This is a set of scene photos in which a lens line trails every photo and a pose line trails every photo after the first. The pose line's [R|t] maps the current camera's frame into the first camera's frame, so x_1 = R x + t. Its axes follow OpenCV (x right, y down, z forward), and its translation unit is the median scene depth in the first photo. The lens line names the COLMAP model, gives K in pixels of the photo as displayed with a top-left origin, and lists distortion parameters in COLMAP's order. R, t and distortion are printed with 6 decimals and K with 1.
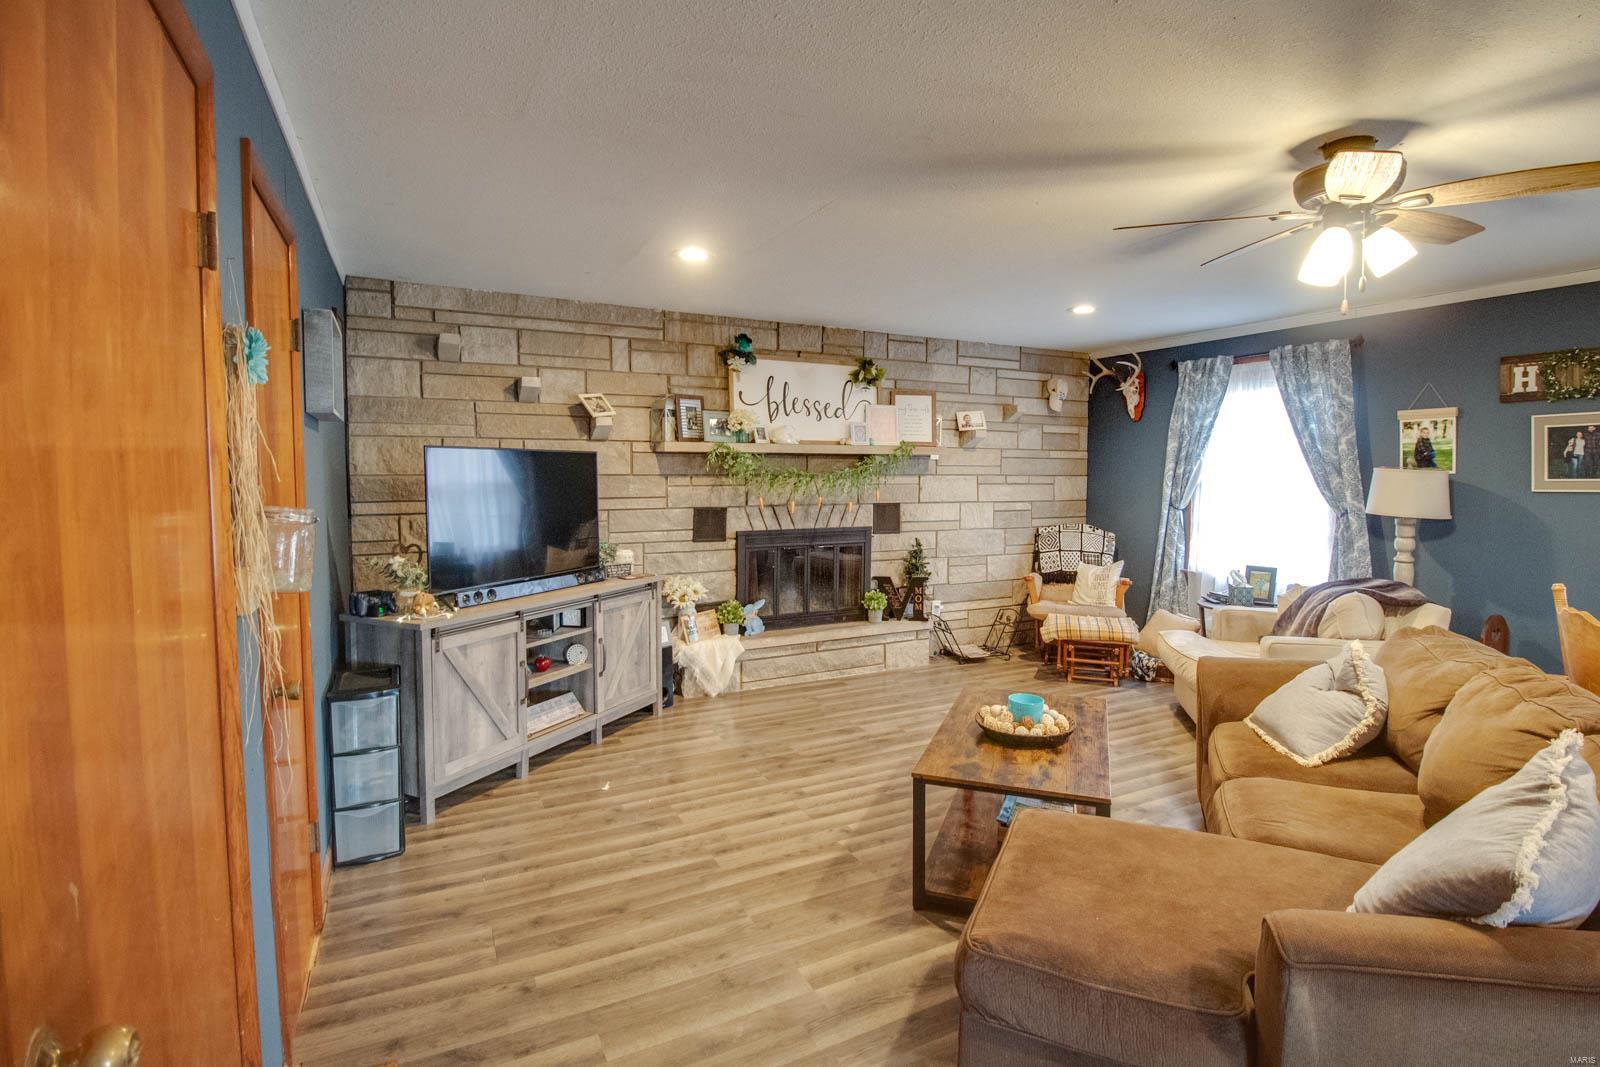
lens RADIAL K [[767.3, 0, 819.0], [0, 767.3, 503.6], [0, 0, 1]] dist [-0.002503, -0.003188]
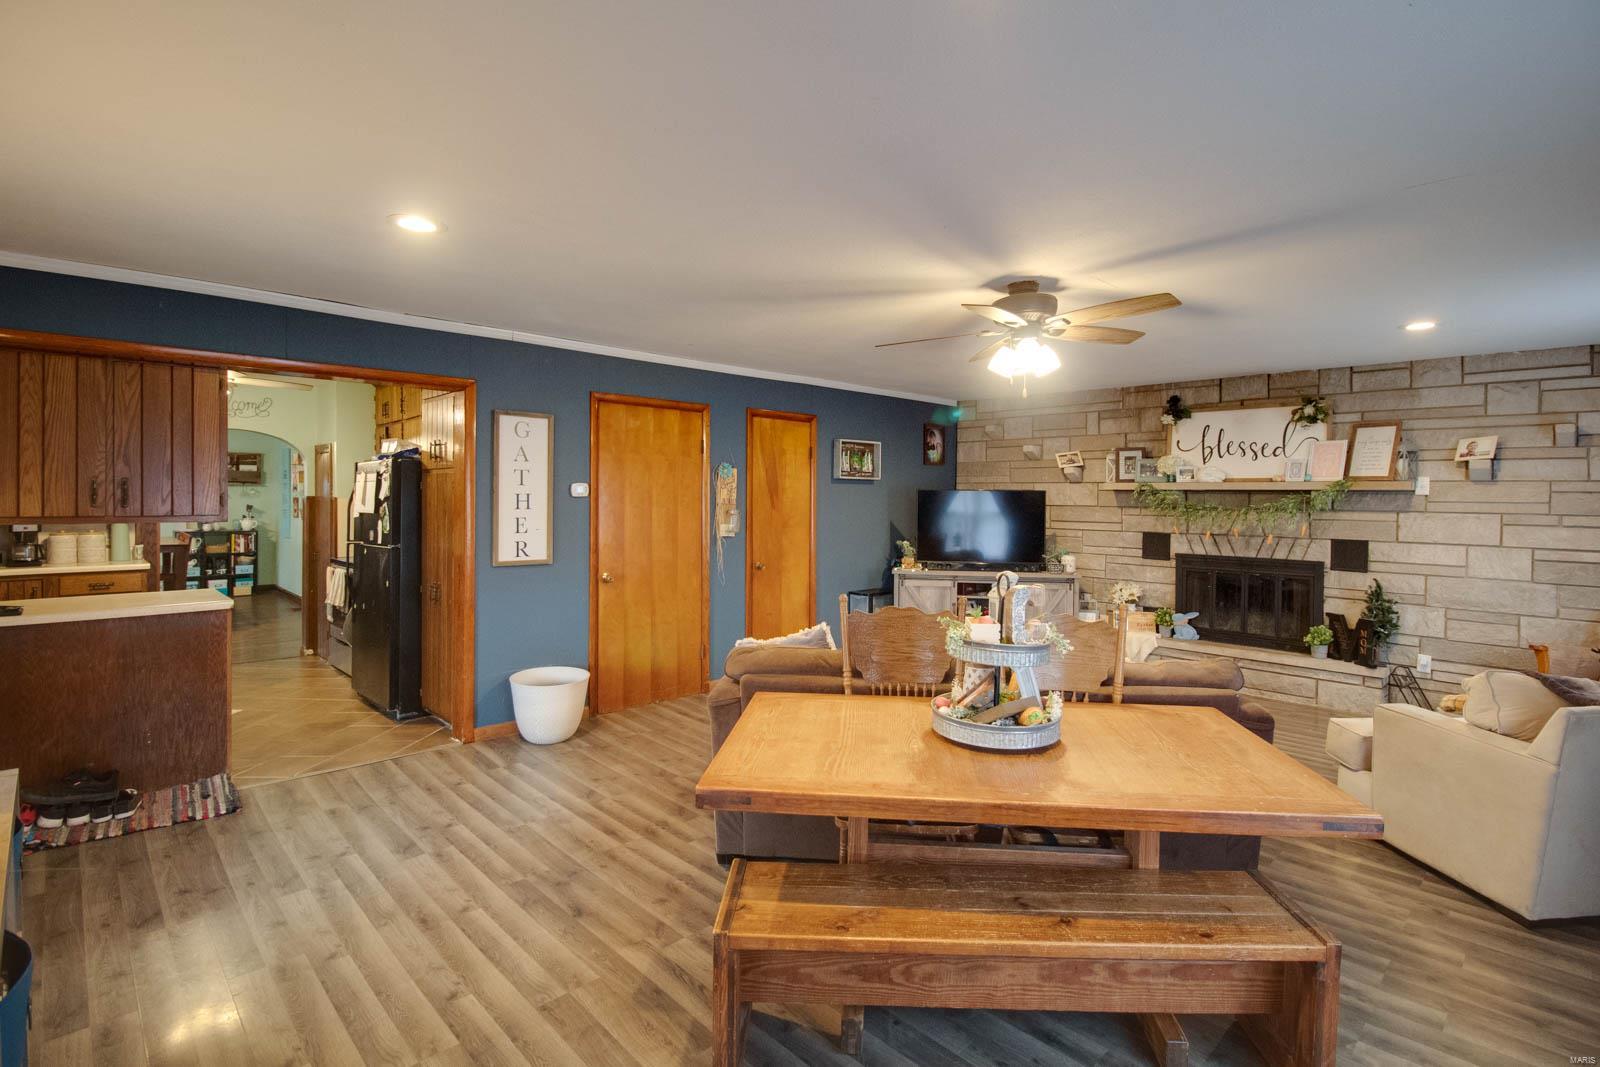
lens RADIAL K [[767.3, 0, 837.6], [0, 767.3, 508.2], [0, 0, 1]] dist [-0.002503, -0.003188]
pose [[0.306336, 0.013910, -0.951822, 0.874068], [-0.053765, 0.998550, -0.002711, -0.003584], [0.950404, 0.052005, 0.306639, 0.093058]]
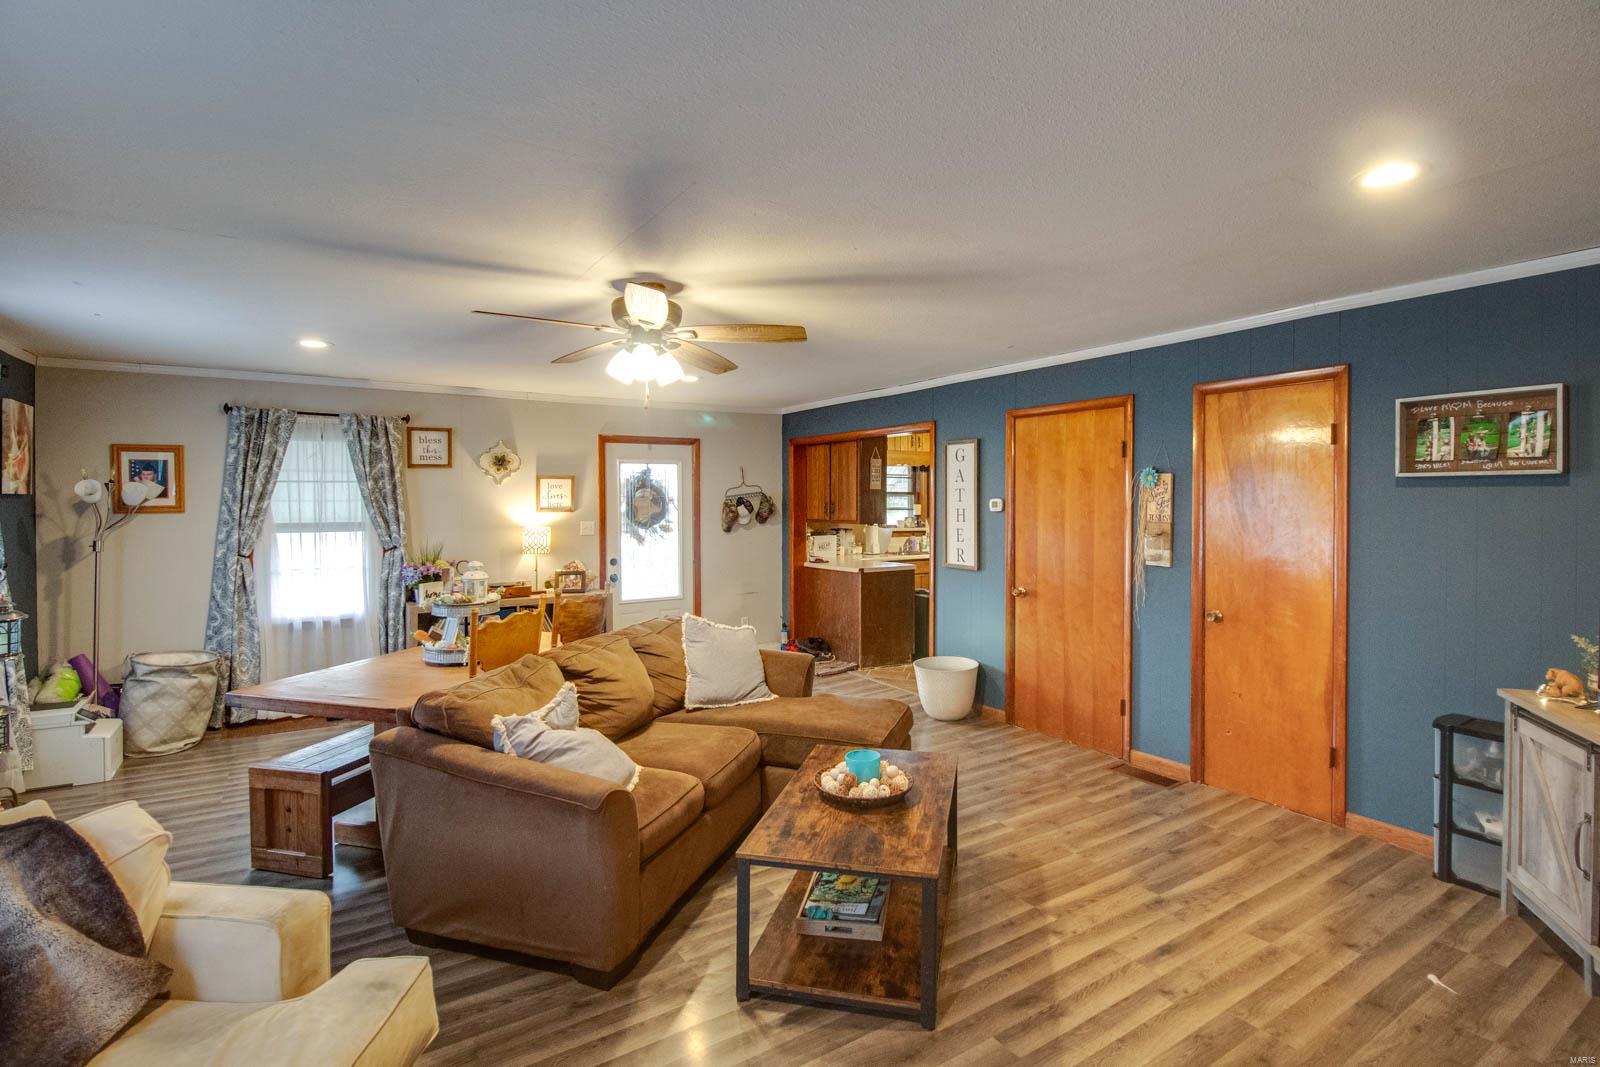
lens RADIAL K [[767.3, 0, 797.3], [0, 767.3, 505.4], [0, 0, 1]] dist [-0.002503, -0.003188]
pose [[-0.996189, 0.003443, -0.087153, 0.236043], [-0.001361, 0.998486, 0.054995, -0.065964], [0.087211, 0.054904, -0.994676, 1.051524]]
